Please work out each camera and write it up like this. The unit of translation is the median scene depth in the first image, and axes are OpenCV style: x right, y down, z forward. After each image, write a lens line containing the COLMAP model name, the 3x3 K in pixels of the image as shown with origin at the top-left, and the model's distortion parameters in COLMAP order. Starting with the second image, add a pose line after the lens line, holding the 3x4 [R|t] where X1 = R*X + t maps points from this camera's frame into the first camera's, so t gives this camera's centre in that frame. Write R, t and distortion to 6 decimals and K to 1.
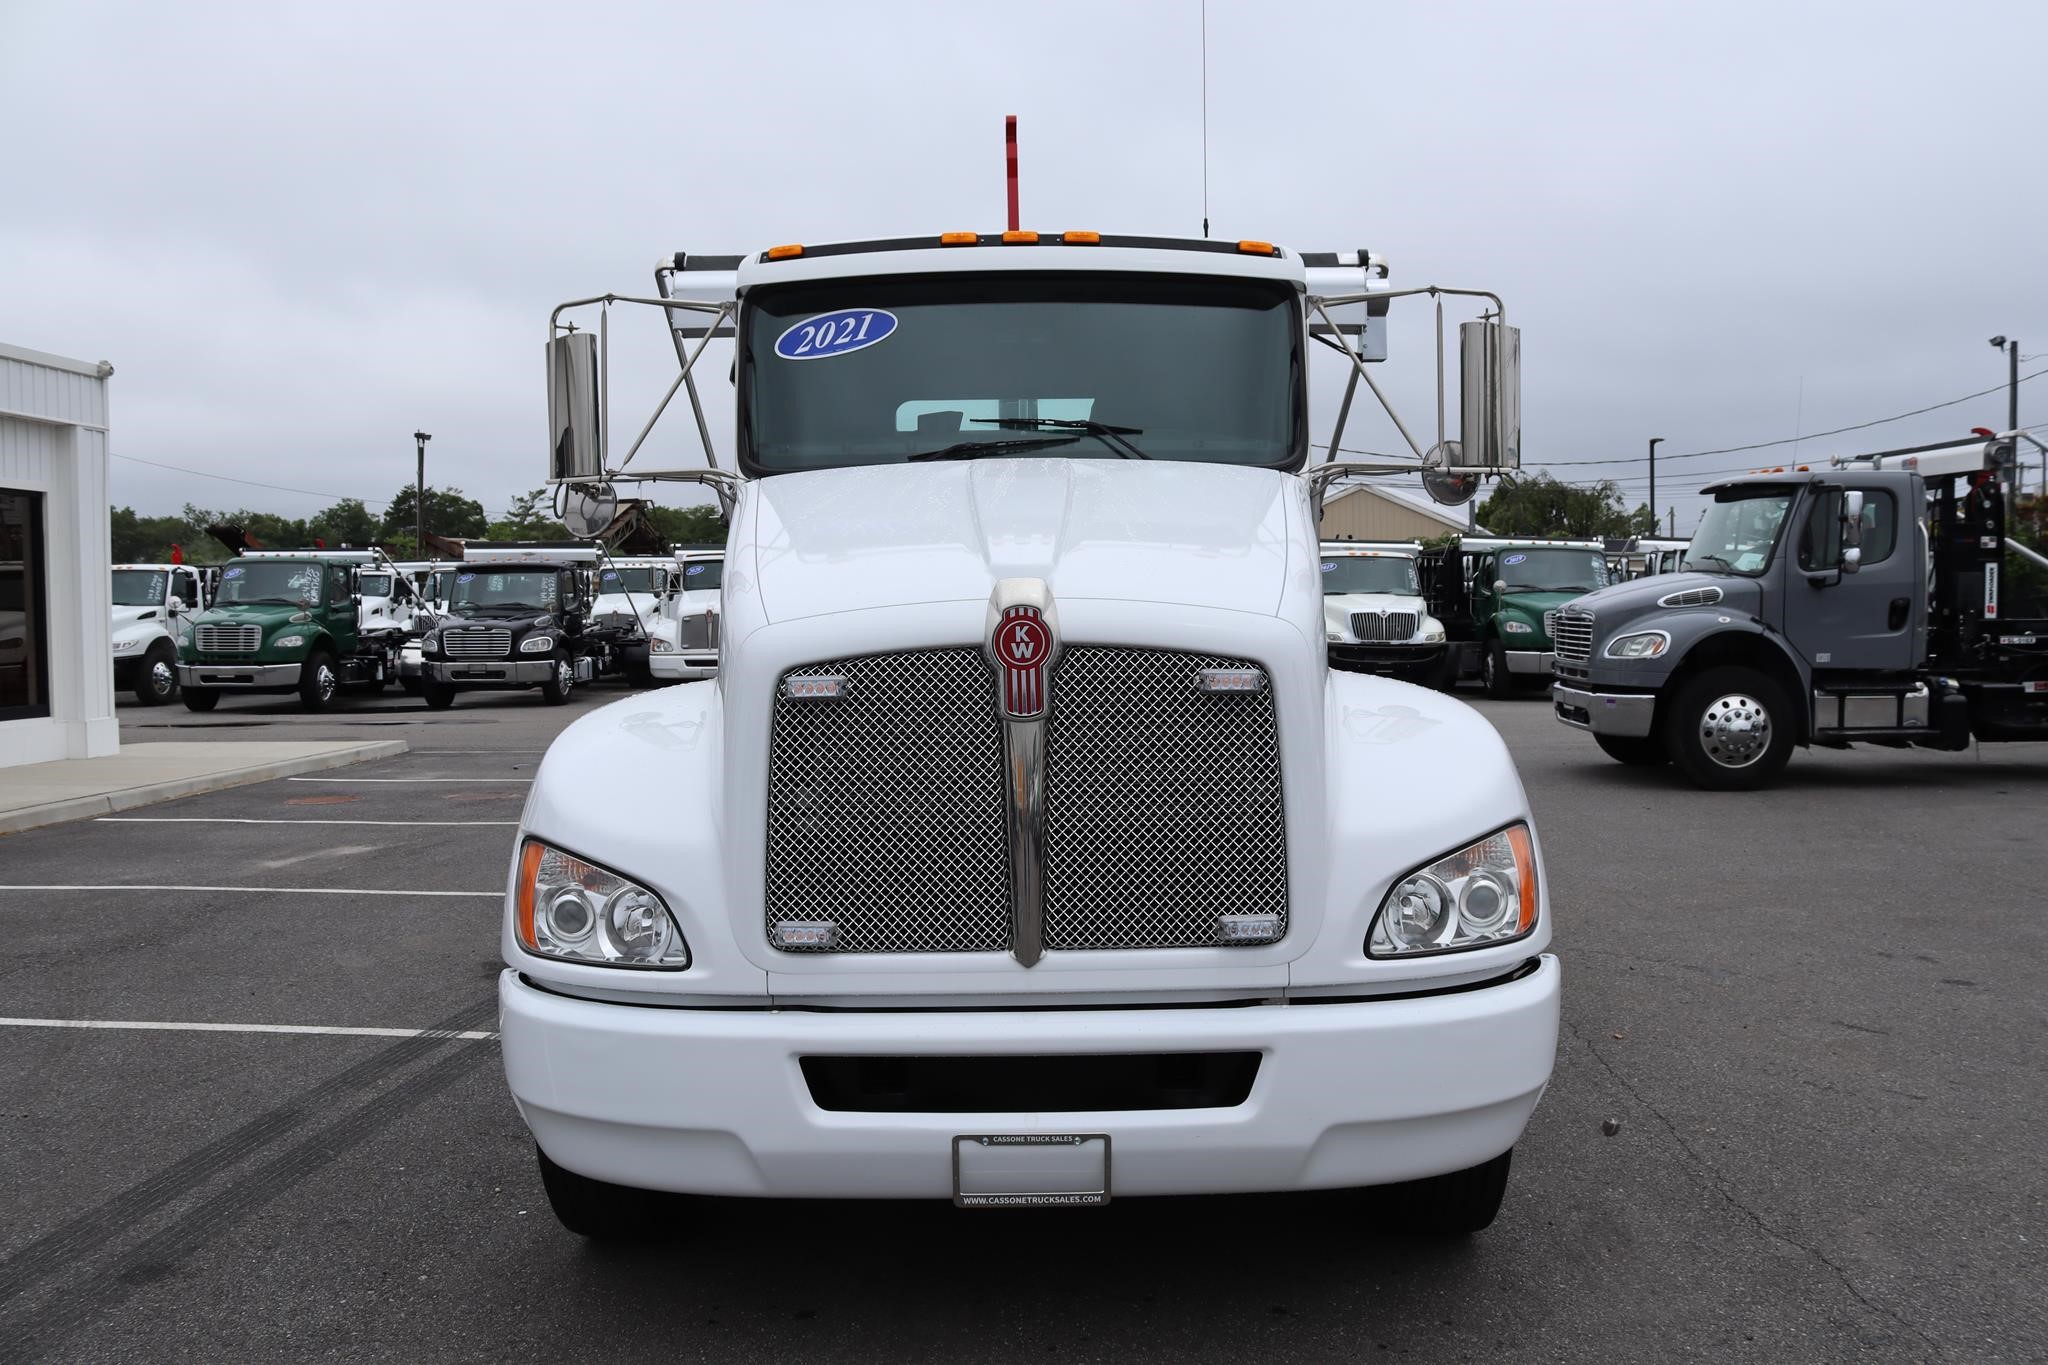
lens RADIAL K [[1679.0, 0, 1037.5], [0, 1679.0, 687.5], [0, 0, 1]] dist [-0.140061, 0.110733]
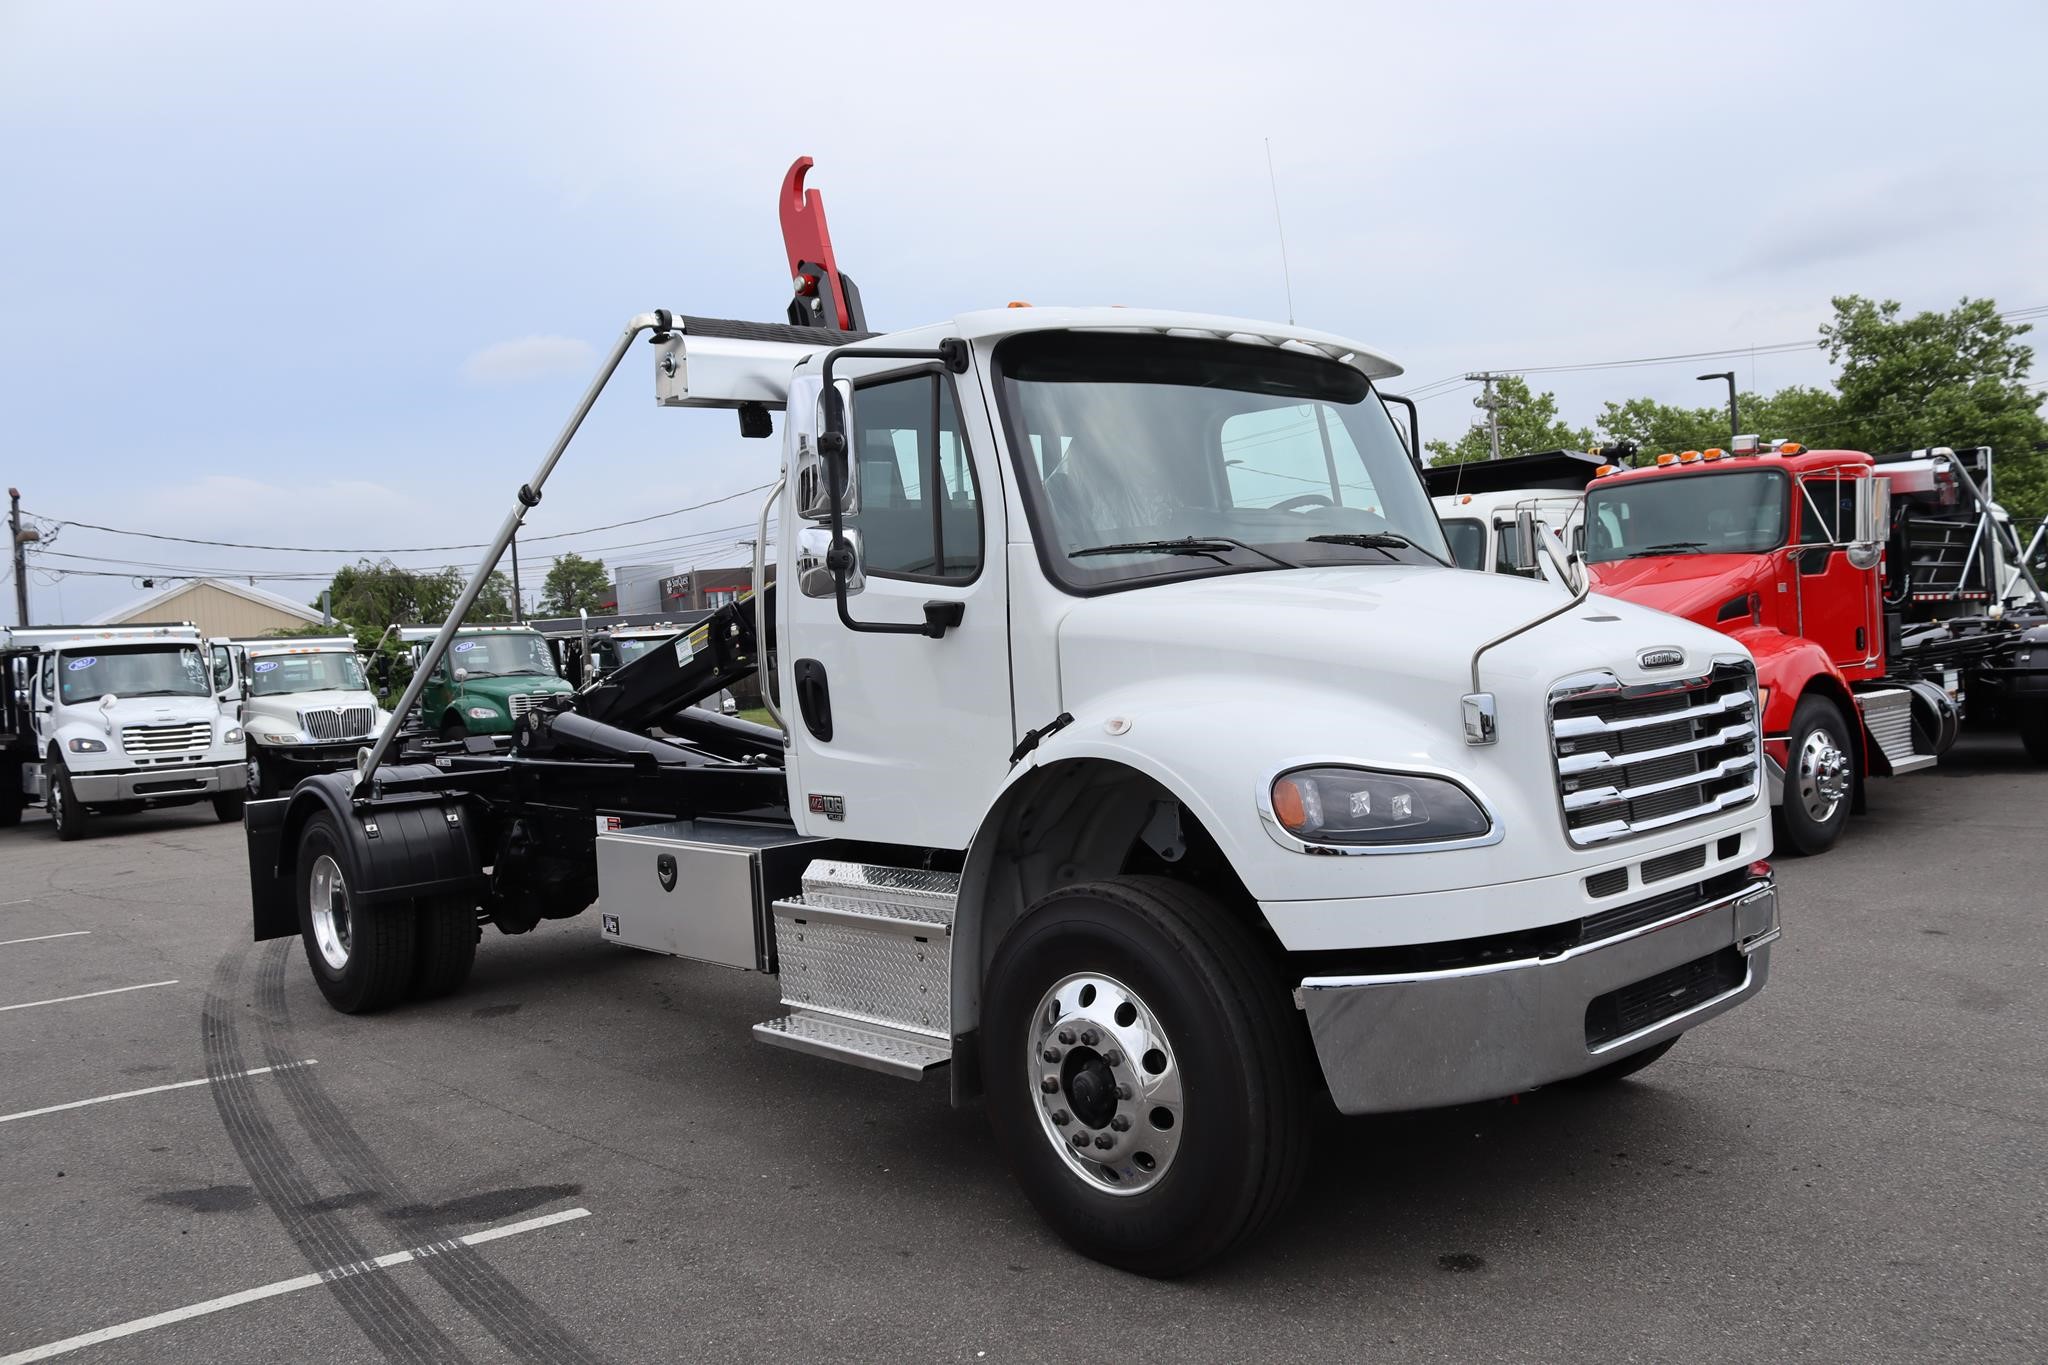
lens RADIAL K [[1679.0, 0, 1021.5], [0, 1679.0, 663.4], [0, 0, 1]] dist [-0.140061, 0.110733]
pose [[0.751948, -0.055530, 0.656880, -0.612406], [0.099511, 0.994589, -0.029835, -0.019342], [-0.651669, 0.087801, 0.753405, 0.191811]]
